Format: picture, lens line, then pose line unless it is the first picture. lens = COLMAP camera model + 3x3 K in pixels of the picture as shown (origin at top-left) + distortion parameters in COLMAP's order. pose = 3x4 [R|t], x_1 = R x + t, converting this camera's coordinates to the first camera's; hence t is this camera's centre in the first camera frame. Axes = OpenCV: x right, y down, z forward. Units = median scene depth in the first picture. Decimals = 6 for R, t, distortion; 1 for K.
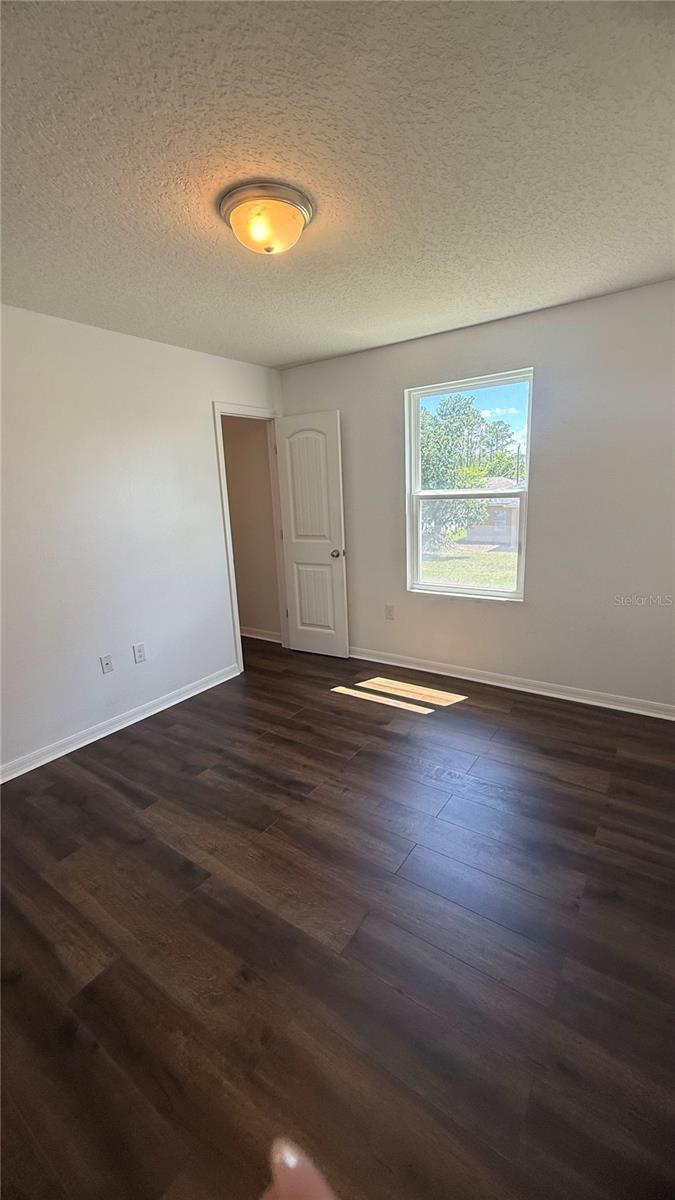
lens RADIAL K [[478.3, 0, 337.5], [0, 478.3, 597.1], [0, 0, 1]] dist [-0.000615, -0.000259]
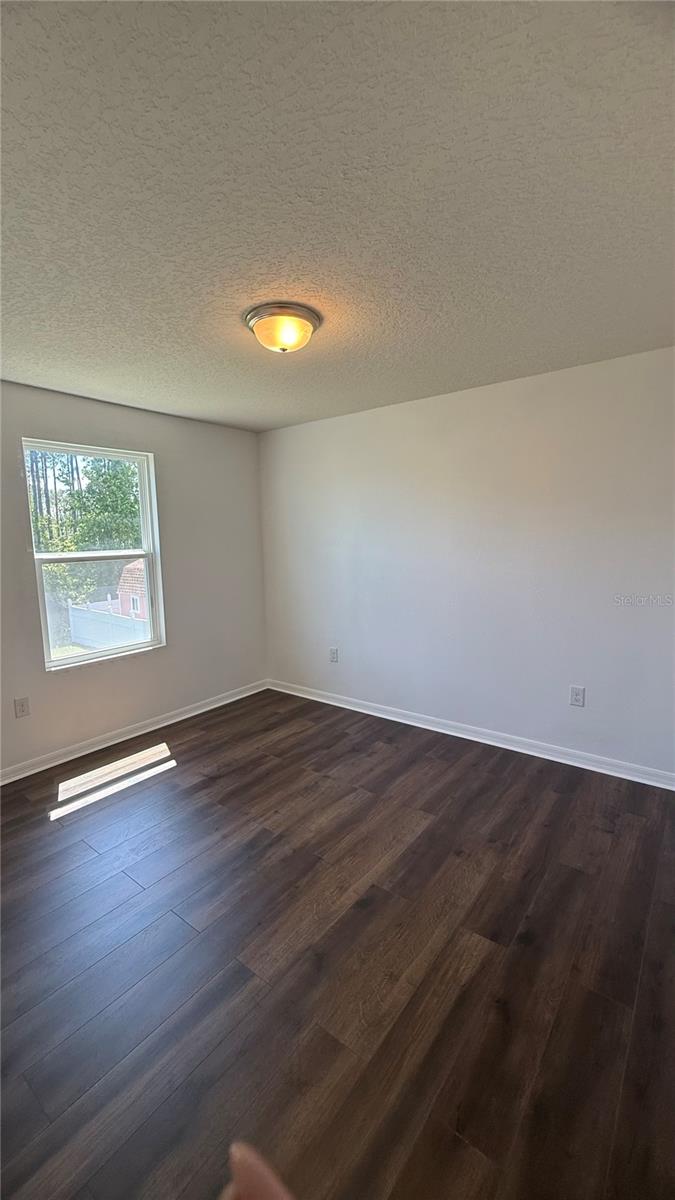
lens RADIAL K [[478.3, 0, 337.5], [0, 478.3, 597.1], [0, 0, 1]] dist [-0.000615, -0.000259]
pose [[0.050935, -0.085611, 0.995026, -1.211798], [0.245686, 0.966775, 0.070604, -0.136811], [-0.968010, 0.240868, 0.070276, 0.793036]]
